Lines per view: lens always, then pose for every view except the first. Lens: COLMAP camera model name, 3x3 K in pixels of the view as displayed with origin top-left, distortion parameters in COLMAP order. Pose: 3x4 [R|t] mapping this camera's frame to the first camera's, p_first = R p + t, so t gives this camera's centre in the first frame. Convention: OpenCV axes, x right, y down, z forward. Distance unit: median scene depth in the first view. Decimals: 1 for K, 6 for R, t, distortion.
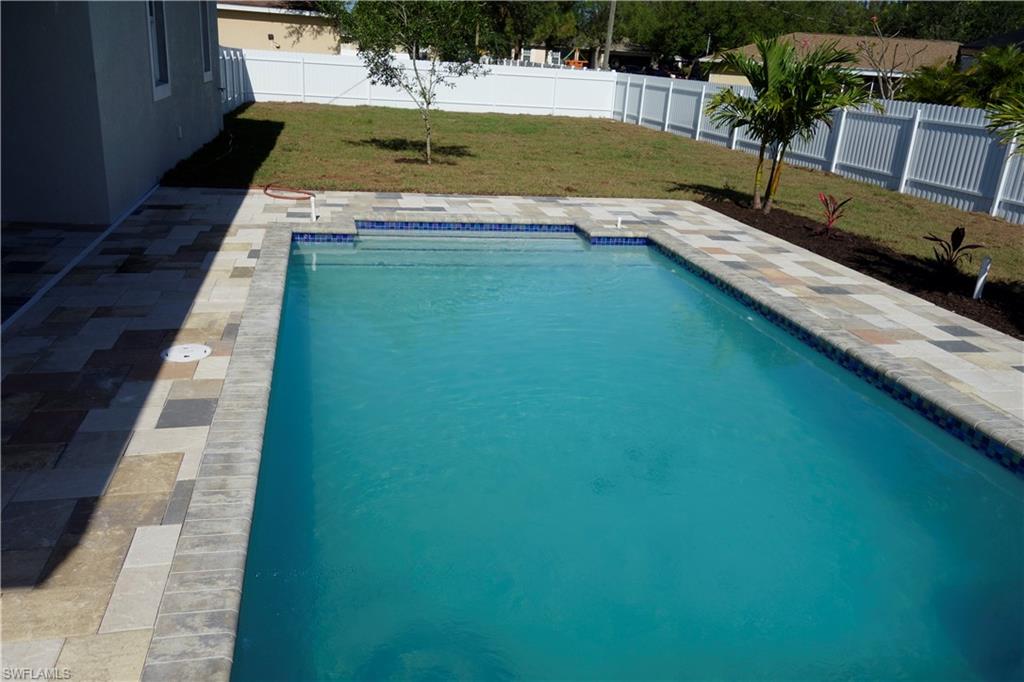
lens RADIAL K [[806.2, 0, 514.1], [0, 806.2, 342.1], [0, 0, 1]] dist [0.003307, -0.006002]
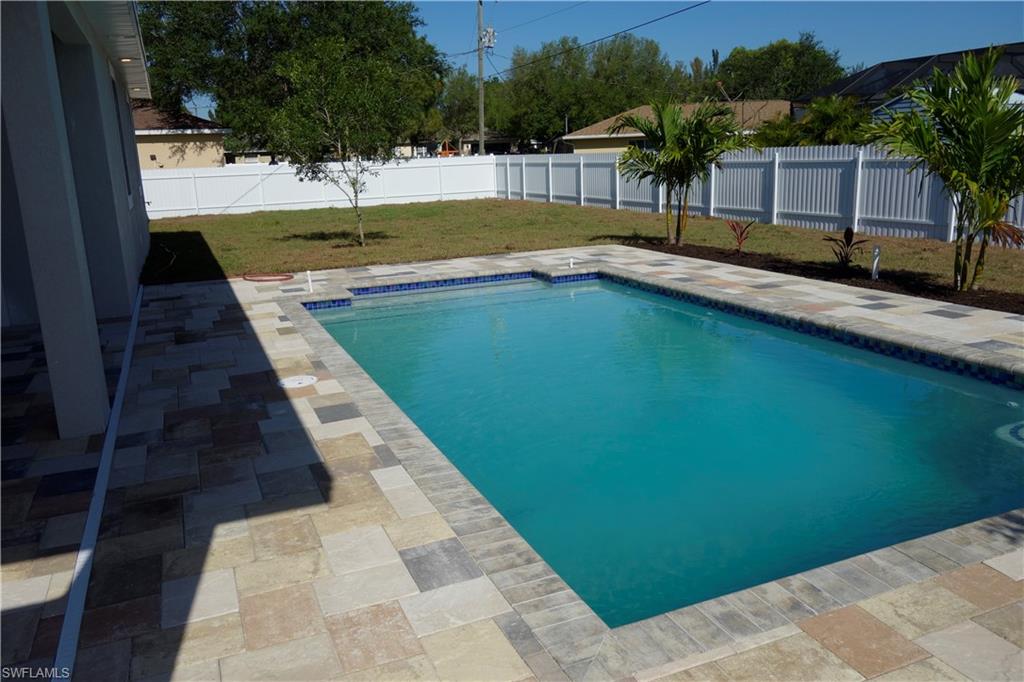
lens RADIAL K [[806.2, 0, 511.6], [0, 806.2, 340.7], [0, 0, 1]] dist [0.003307, -0.006002]
pose [[0.980473, -0.136131, 0.141916, -0.129086], [0.150776, 0.983689, -0.098095, 0.059715], [-0.126247, 0.117577, 0.985006, -0.112201]]
